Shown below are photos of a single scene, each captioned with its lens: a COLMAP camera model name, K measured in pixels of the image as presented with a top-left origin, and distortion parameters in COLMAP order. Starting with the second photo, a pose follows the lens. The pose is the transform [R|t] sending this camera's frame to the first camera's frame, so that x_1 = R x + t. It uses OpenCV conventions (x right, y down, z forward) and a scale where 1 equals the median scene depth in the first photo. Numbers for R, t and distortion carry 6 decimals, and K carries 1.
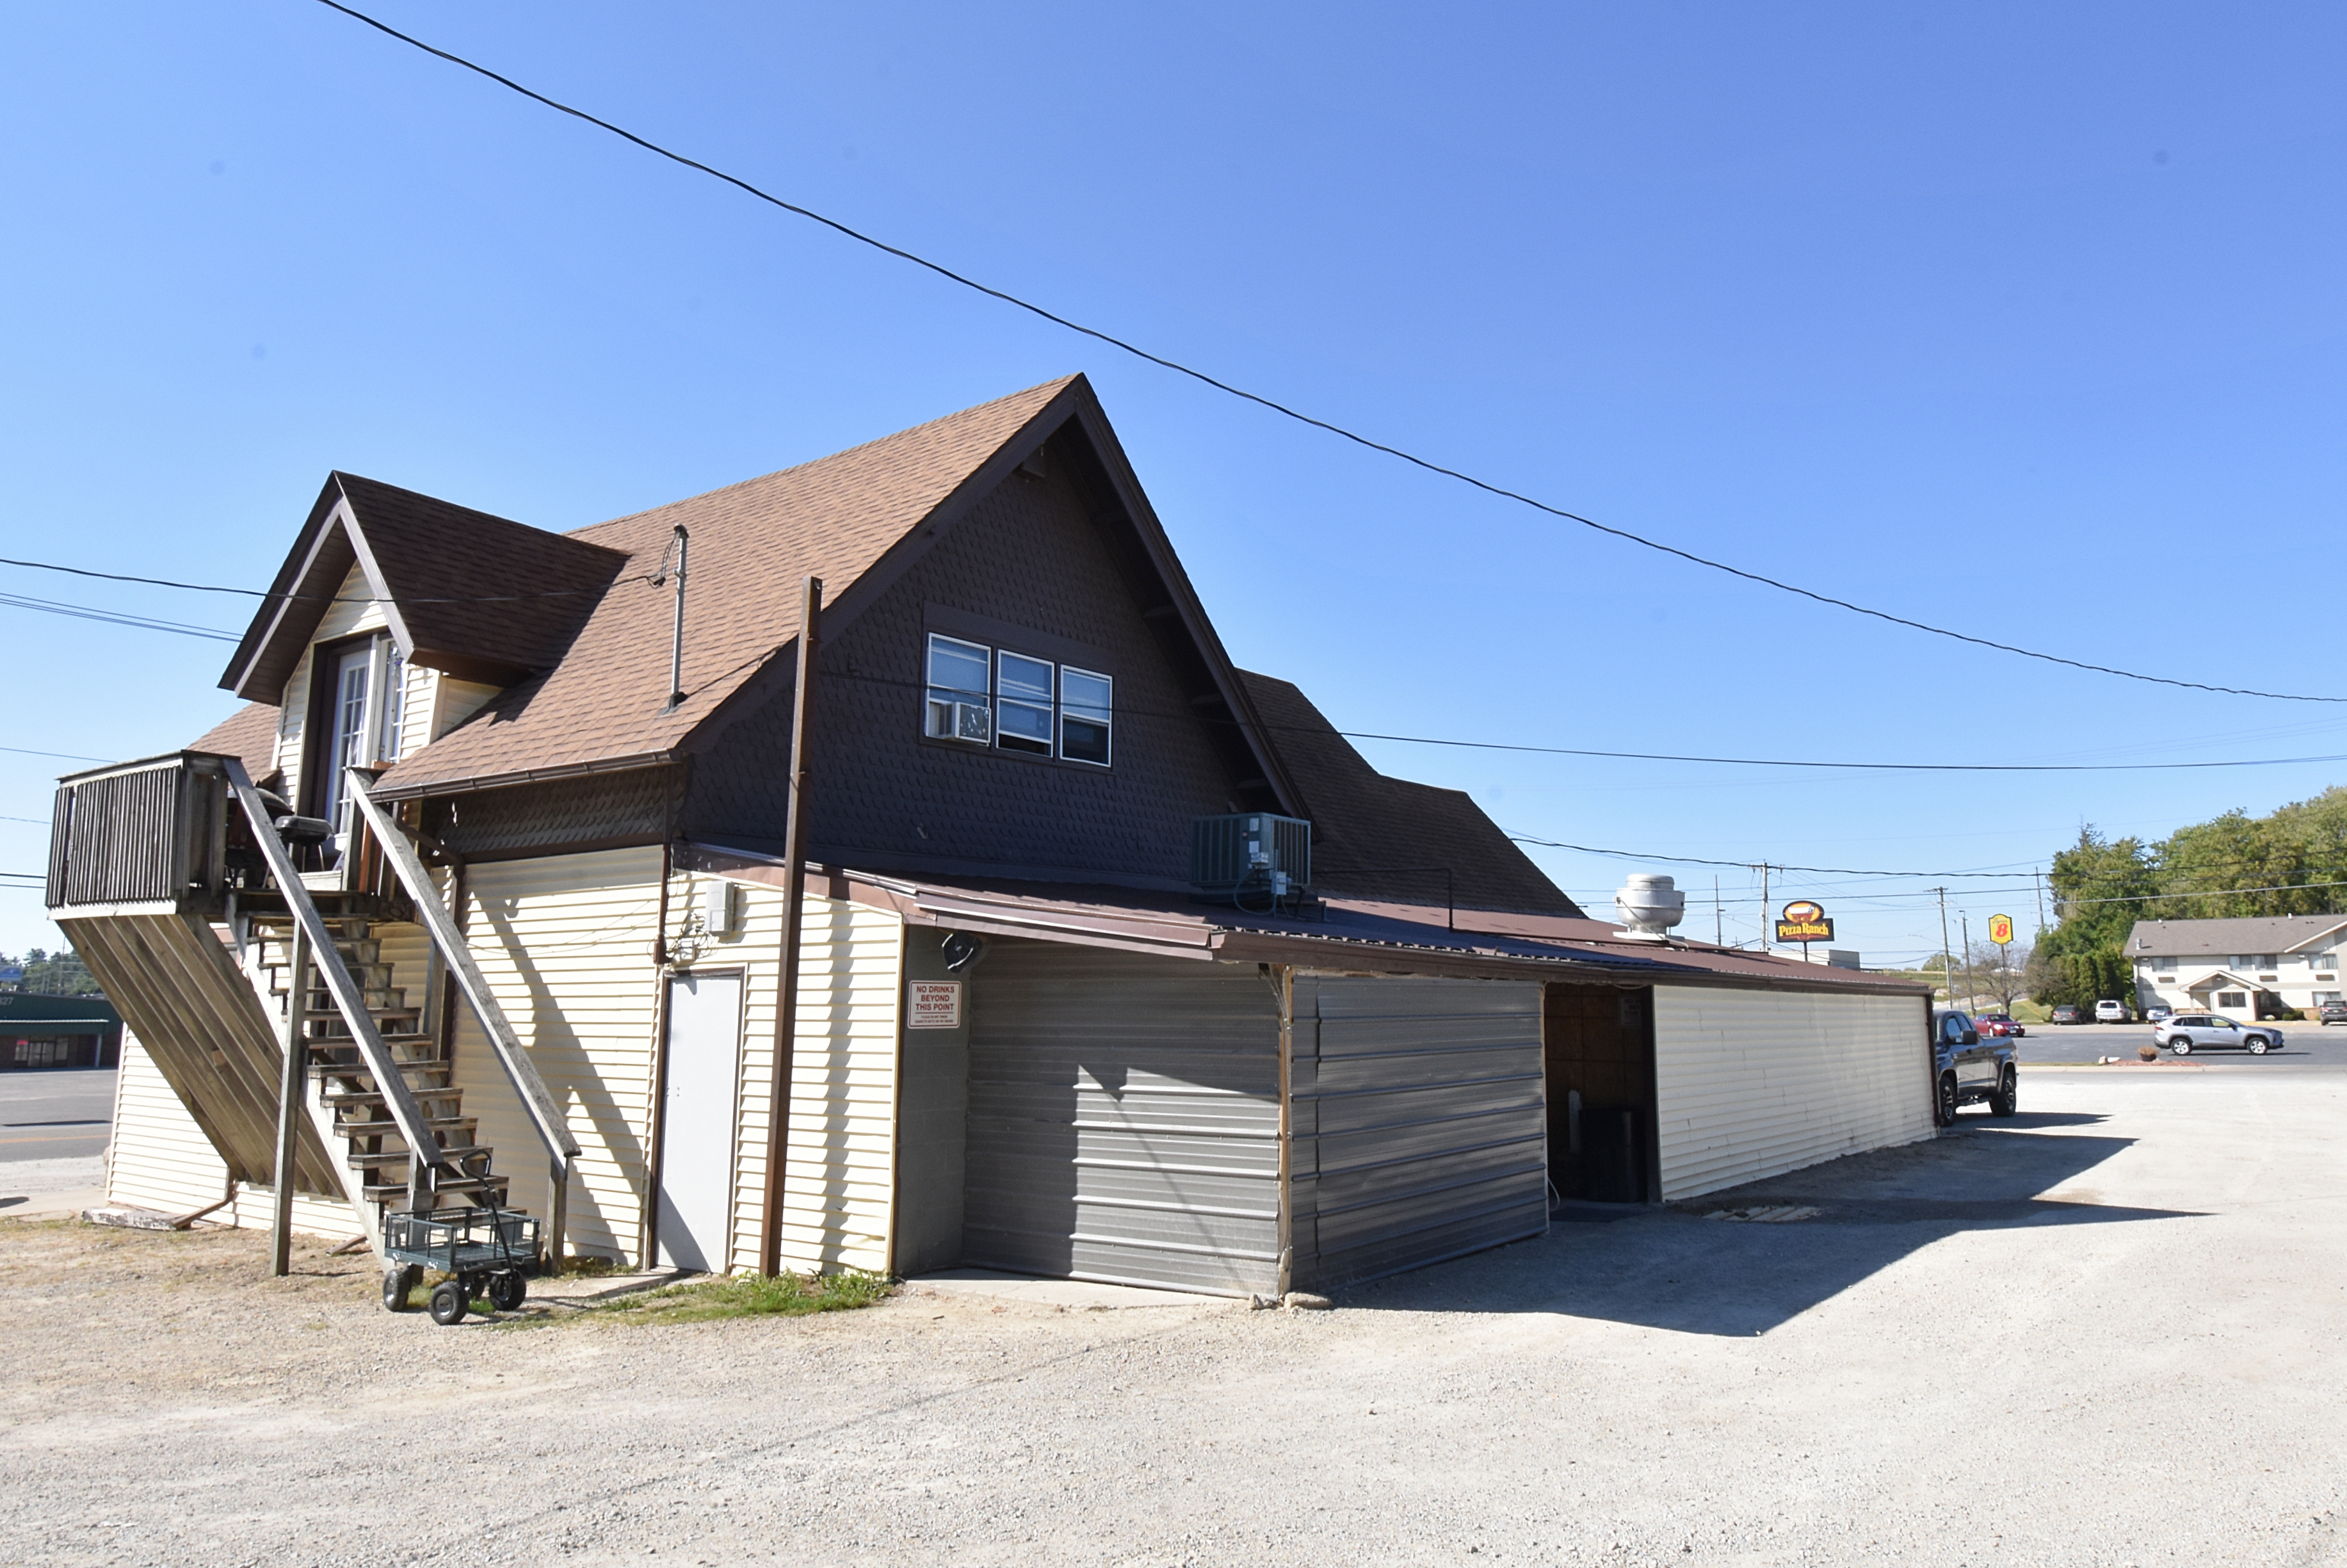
lens RADIAL K [[1630.9, 0, 1173.5], [0, 1630.9, 784.0], [0, 0, 1]] dist [-0.003474, -0.022095]
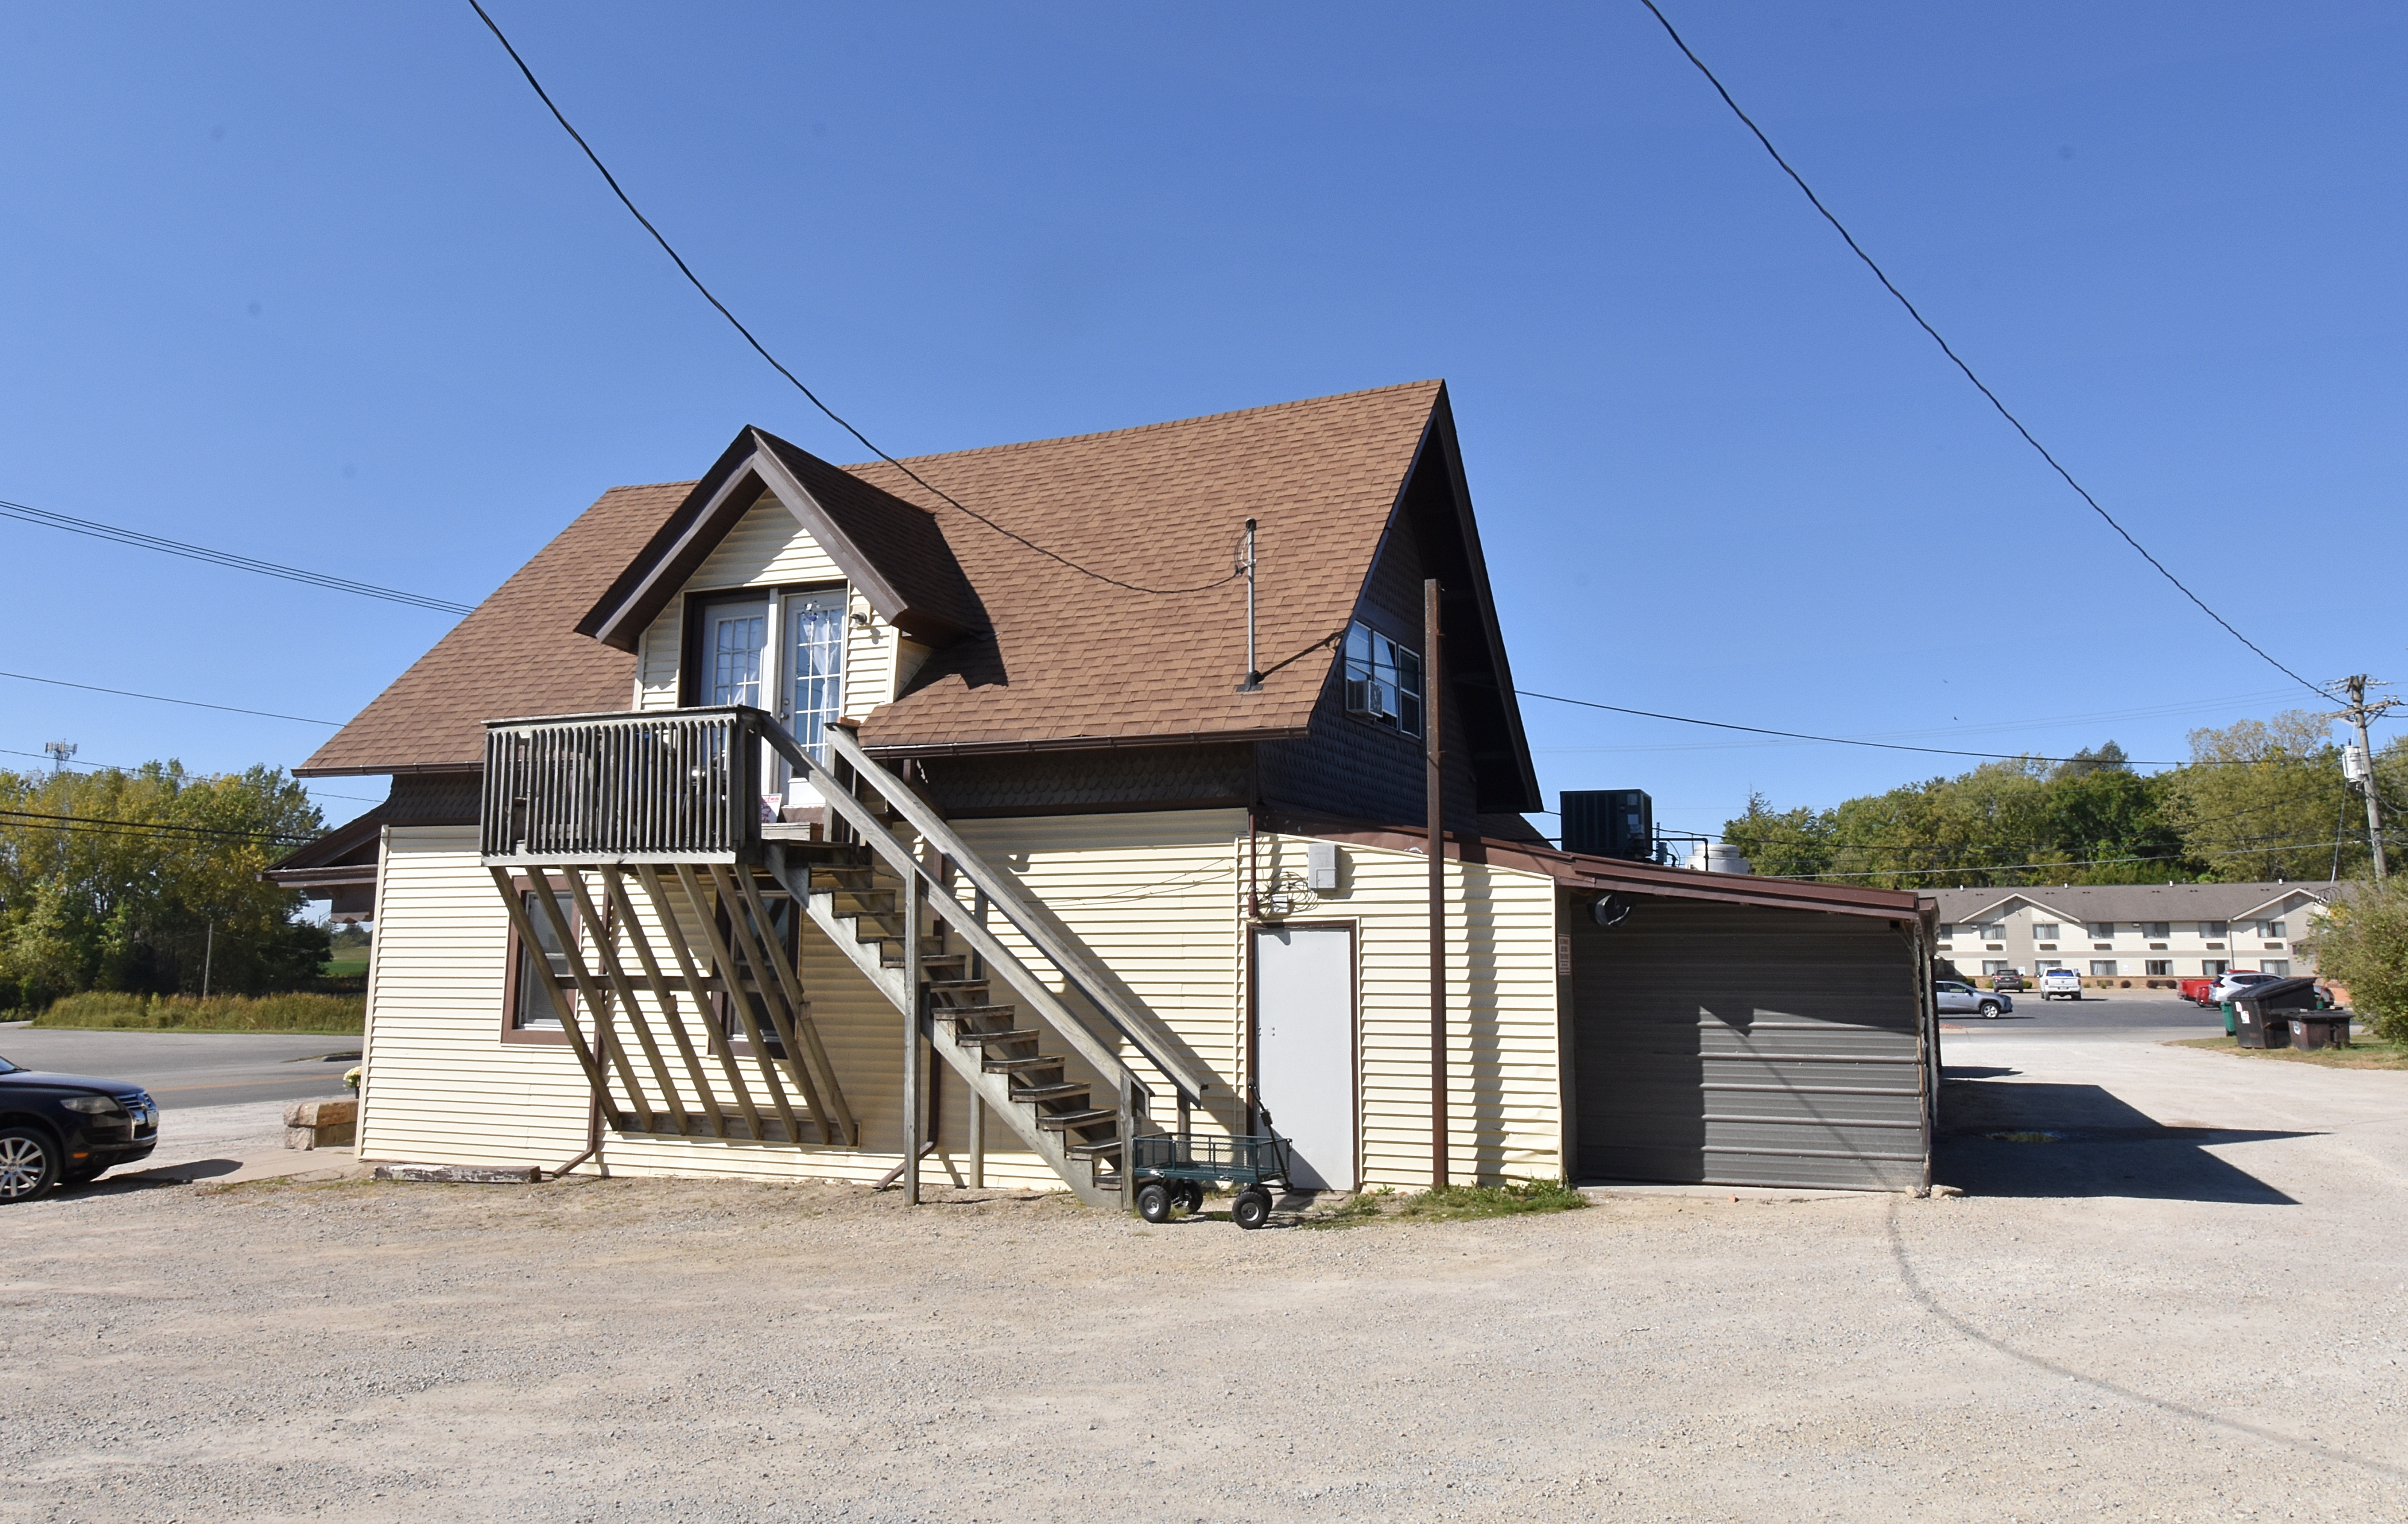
lens RADIAL K [[1743.2, 0, 1204.0], [0, 1743.2, 762.0], [0, 0, 1]] dist [0.074458, -0.211540]
pose [[0.978821, 0.028914, 0.202665, -0.591304], [-0.032586, 0.999359, 0.014808, -0.011496], [-0.202107, -0.021099, 0.979136, -0.155903]]
